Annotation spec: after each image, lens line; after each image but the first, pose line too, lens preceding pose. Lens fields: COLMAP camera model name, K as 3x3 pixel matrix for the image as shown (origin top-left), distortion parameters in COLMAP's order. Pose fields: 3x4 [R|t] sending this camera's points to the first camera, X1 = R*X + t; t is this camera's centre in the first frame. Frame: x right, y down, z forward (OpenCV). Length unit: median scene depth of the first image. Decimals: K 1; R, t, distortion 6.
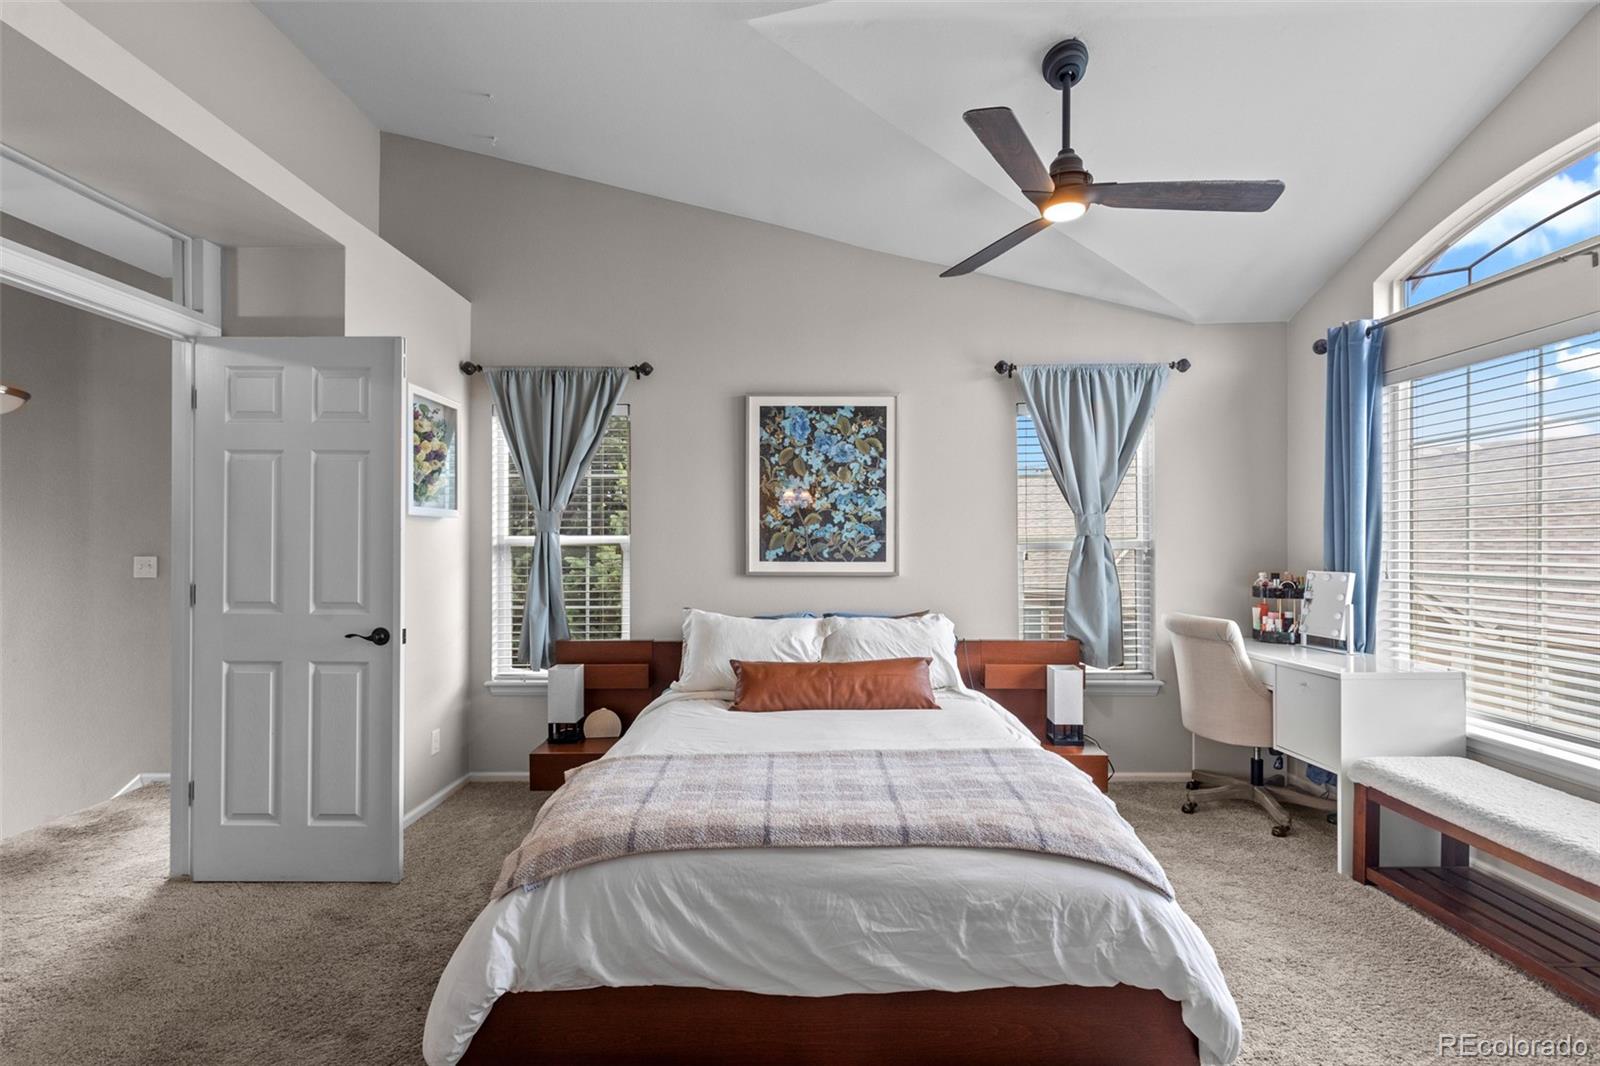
lens RADIAL K [[724.2, 0, 788.1], [0, 724.2, 544.7], [0, 0, 1]] dist [0.011778, -0.001953]
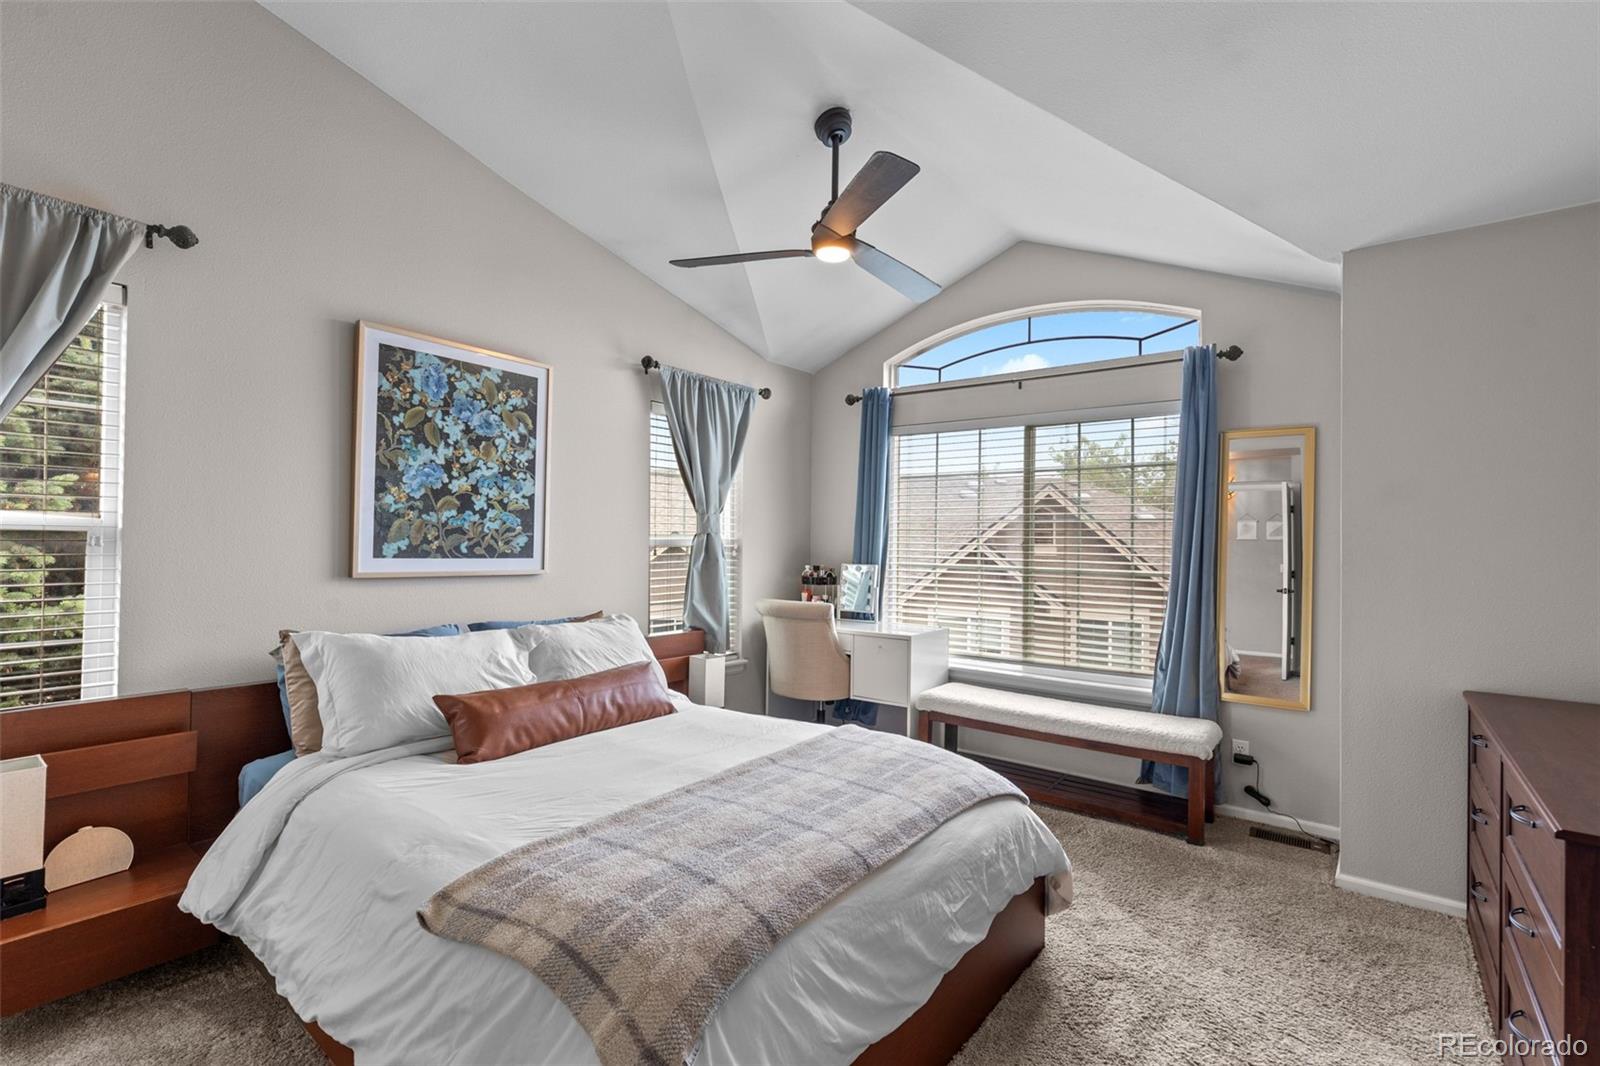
lens RADIAL K [[724.2, 0, 802.7], [0, 724.2, 531.9], [0, 0, 1]] dist [0.011778, -0.001953]
pose [[0.600523, 0.025789, 0.799191, -0.373441], [-0.020107, 0.999651, -0.017149, 0.000970], [-0.799354, -0.005771, 0.600832, 0.233512]]
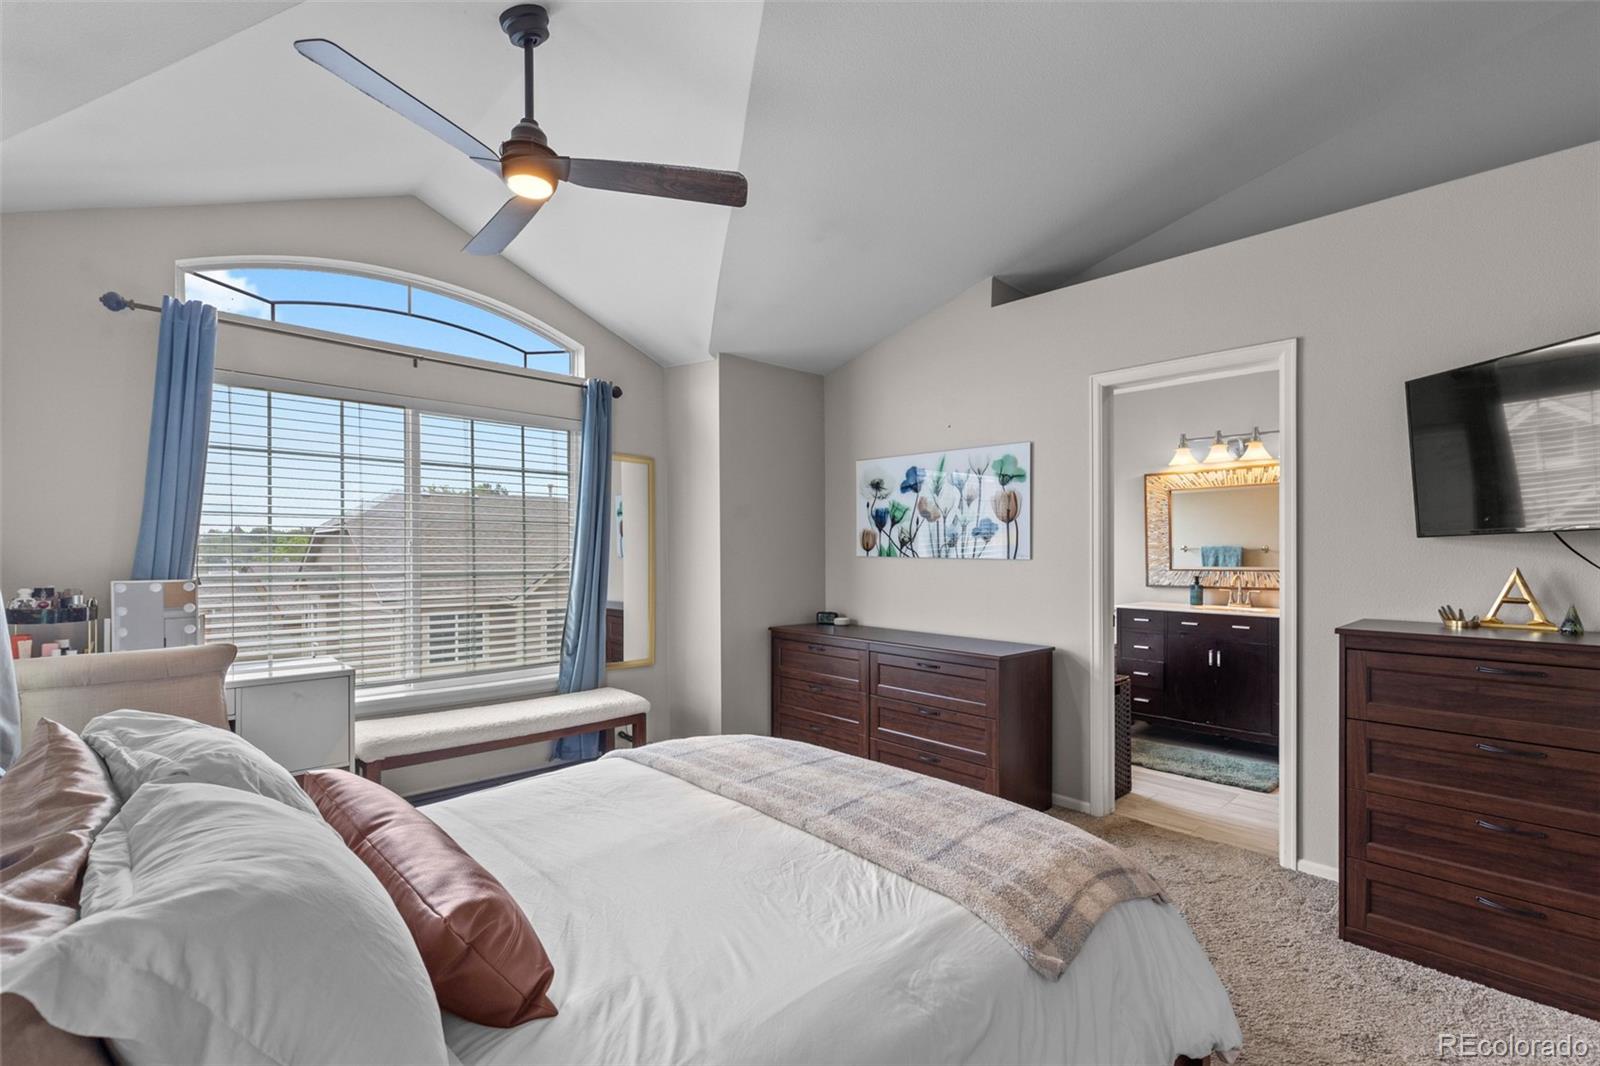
lens RADIAL K [[724.2, 0, 804.7], [0, 724.2, 544.9], [0, 0, 1]] dist [0.011778, -0.001953]
pose [[-0.699696, 0.004275, 0.714428, -0.348418], [-0.004003, 0.999943, -0.009904, 0.000825], [-0.714430, -0.009790, -0.699639, 0.936293]]
